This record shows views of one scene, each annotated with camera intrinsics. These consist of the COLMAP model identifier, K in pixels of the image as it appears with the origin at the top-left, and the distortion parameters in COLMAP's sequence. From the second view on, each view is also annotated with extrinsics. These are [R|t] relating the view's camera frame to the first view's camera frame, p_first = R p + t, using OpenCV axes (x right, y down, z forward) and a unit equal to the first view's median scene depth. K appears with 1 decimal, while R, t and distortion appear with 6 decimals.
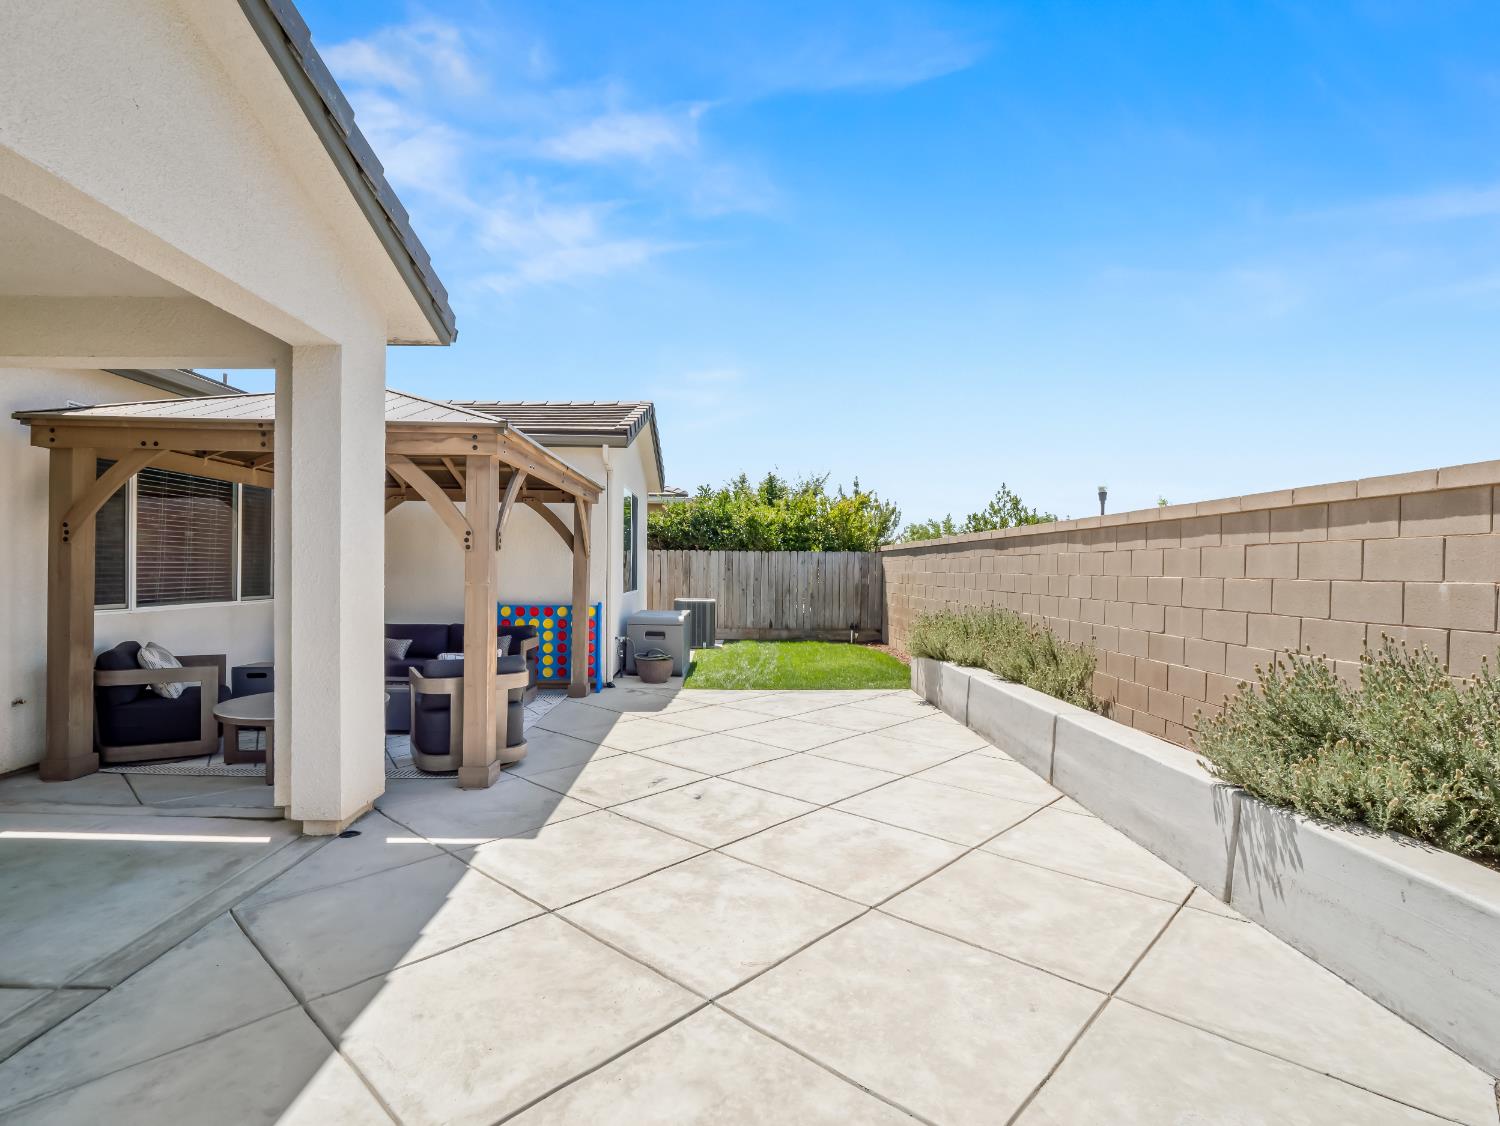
lens RADIAL K [[728.2, 0, 739.8], [0, 728.2, 558.5], [0, 0, 1]] dist [0.001187, -0.010927]
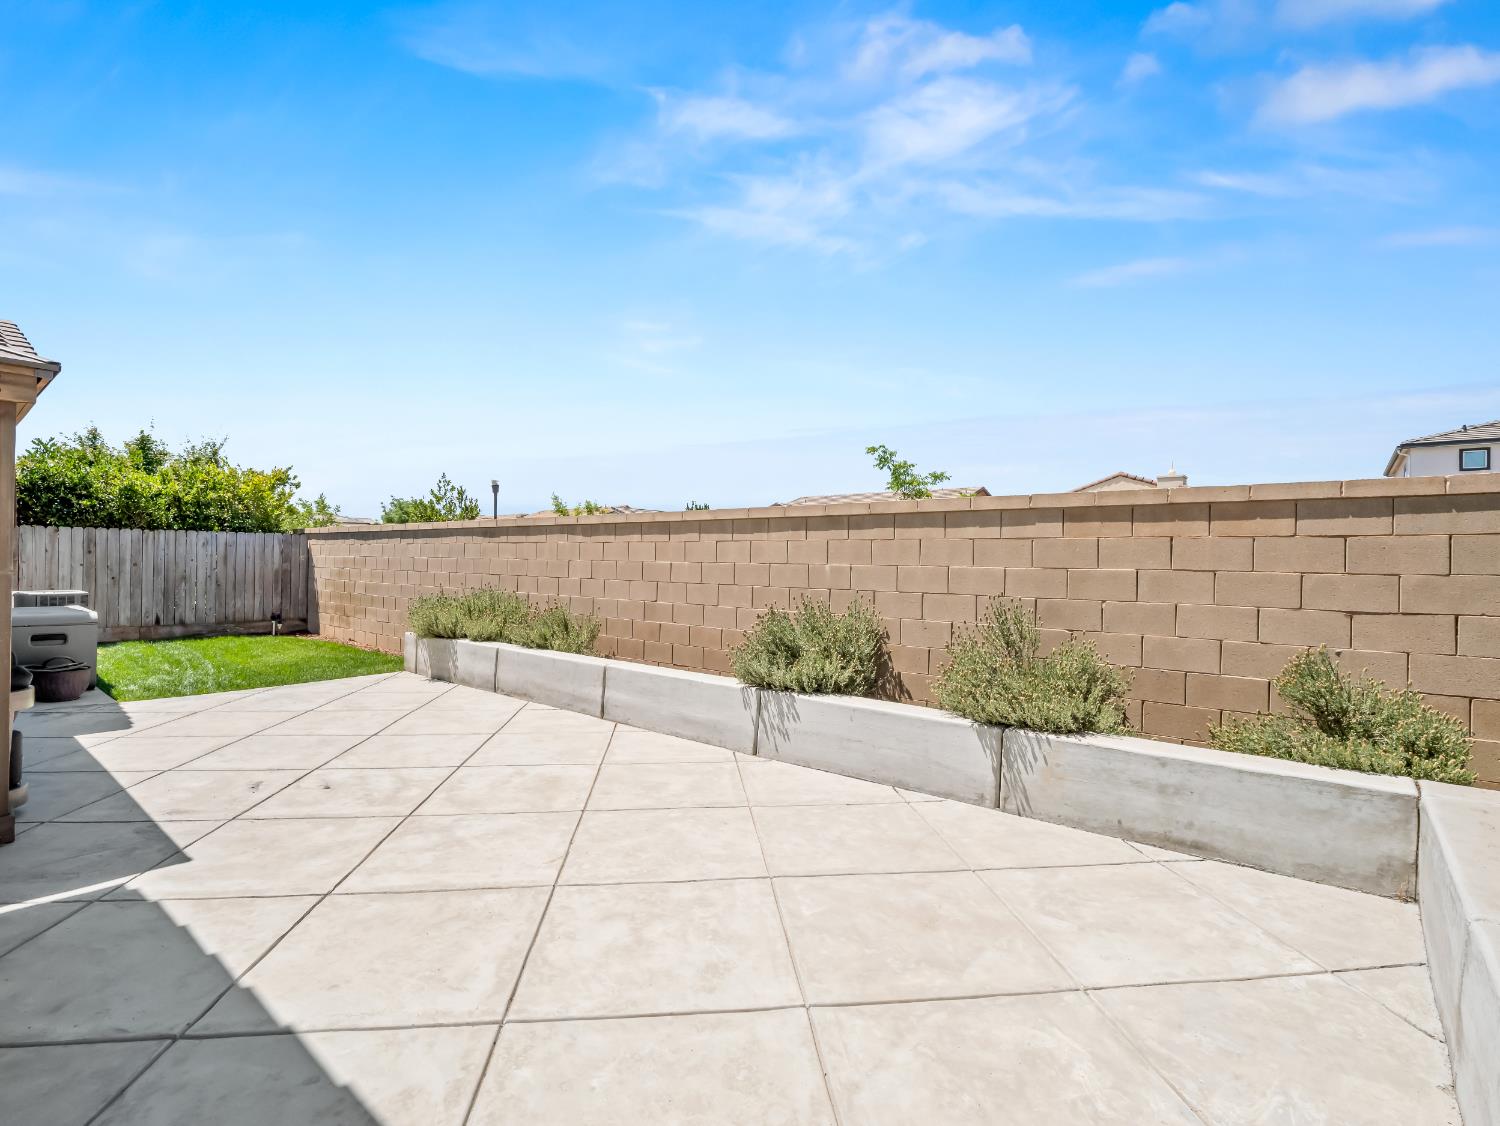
lens RADIAL K [[724.7, 0, 743.4], [0, 724.7, 560.9], [0, 0, 1]] dist [-0.015498, -0.001482]
pose [[0.653838, -0.000657, 0.756634, -0.231777], [-0.018434, 0.999689, 0.016797, -0.001757], [-0.756410, -0.024930, 0.653623, -0.027482]]
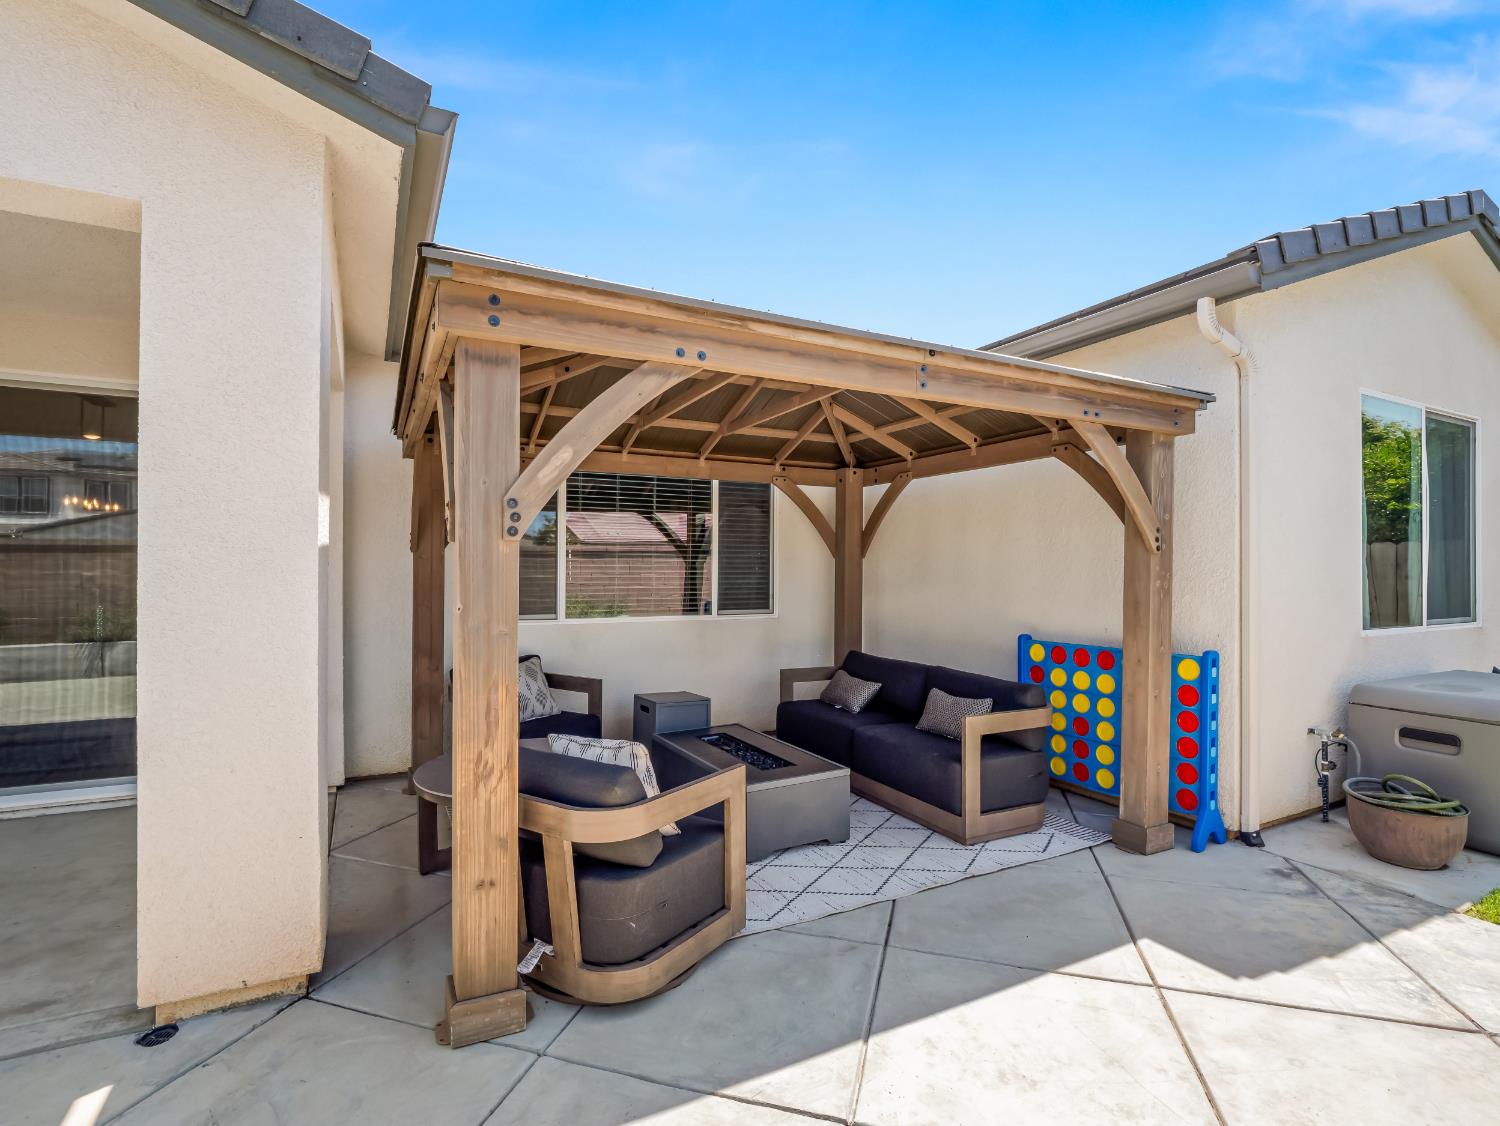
lens RADIAL K [[724.7, 0, 743.4], [0, 724.7, 560.9], [0, 0, 1]] dist [-0.015498, -0.001482]
pose [[0.435826, -0.021261, -0.899780, 0.087233], [0.014404, 0.999758, -0.016646, 0.007288], [0.899916, -0.005705, 0.436027, 0.549596]]
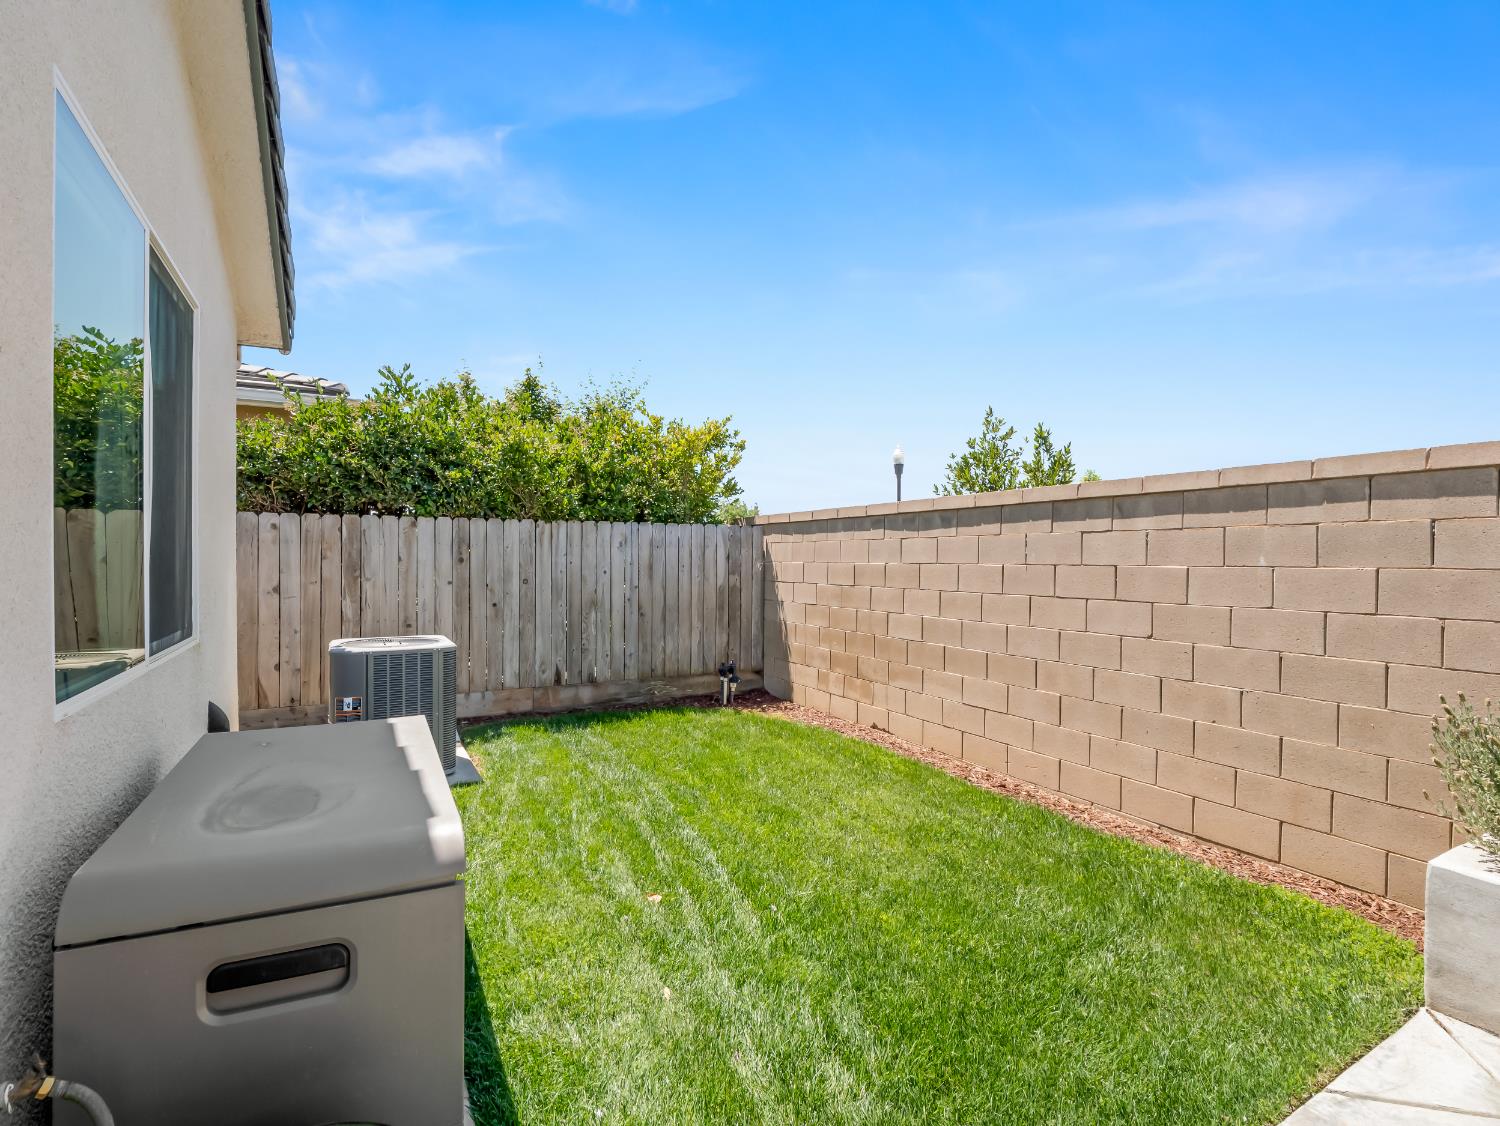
lens RADIAL K [[708.1, 0, 750.0], [0, 708.1, 563.0], [0, 0, 1]] dist [-0.023489, -0.000047]
pose [[0.881143, -0.008626, 0.472771, -0.108617], [-0.003693, 0.999678, 0.025124, 0.008907], [-0.472835, -0.023884, 0.880827, 0.926534]]
